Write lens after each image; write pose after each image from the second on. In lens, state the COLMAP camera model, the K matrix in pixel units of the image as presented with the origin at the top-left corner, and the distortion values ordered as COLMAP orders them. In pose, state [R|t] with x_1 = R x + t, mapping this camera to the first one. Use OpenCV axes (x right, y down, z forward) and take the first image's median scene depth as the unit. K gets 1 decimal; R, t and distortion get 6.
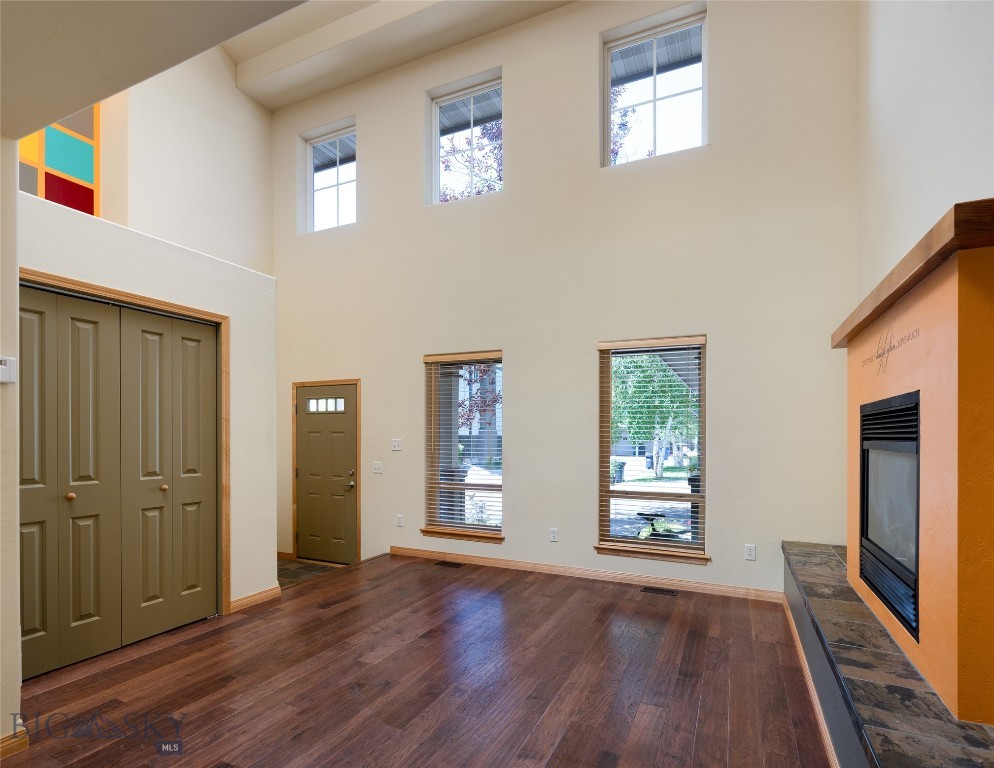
lens RADIAL K [[500.0, 0, 507.9], [0, 500.0, 439.3], [0, 0, 1]] dist [-0.010140, 0.001410]
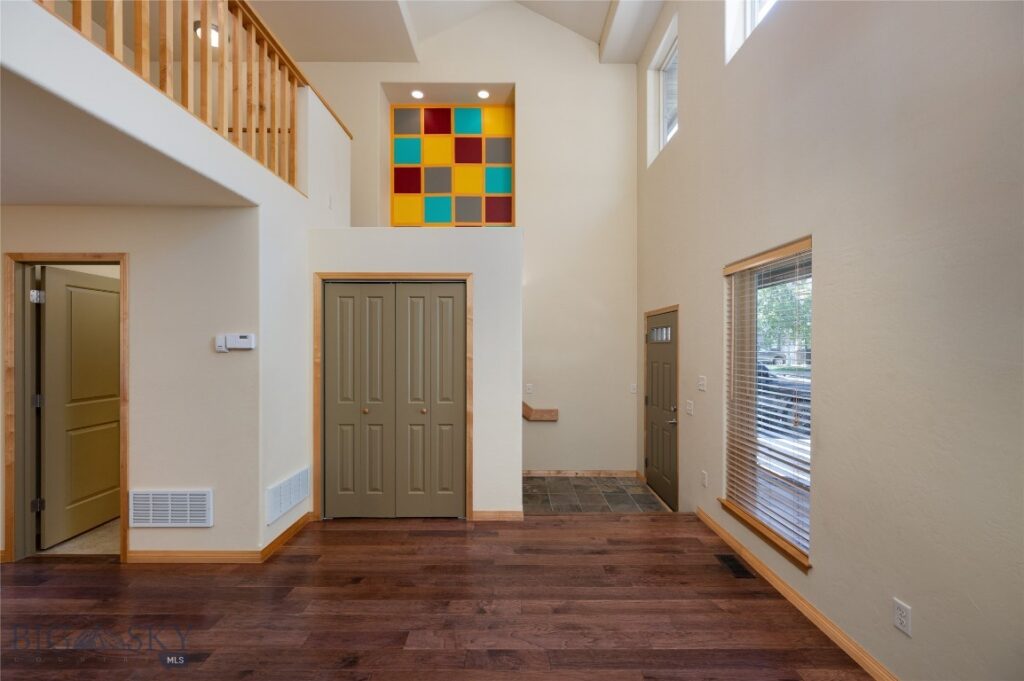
lens RADIAL K [[405.2, 0, 522.8], [0, 405.2, 345.9], [0, 0, 1]] dist [0.003254, -0.000143]
pose [[0.417083, -0.002344, -0.908865, 0.324460], [-0.006051, 0.999967, -0.005356, -0.056676], [0.908848, 0.007733, 0.417055, 0.605489]]
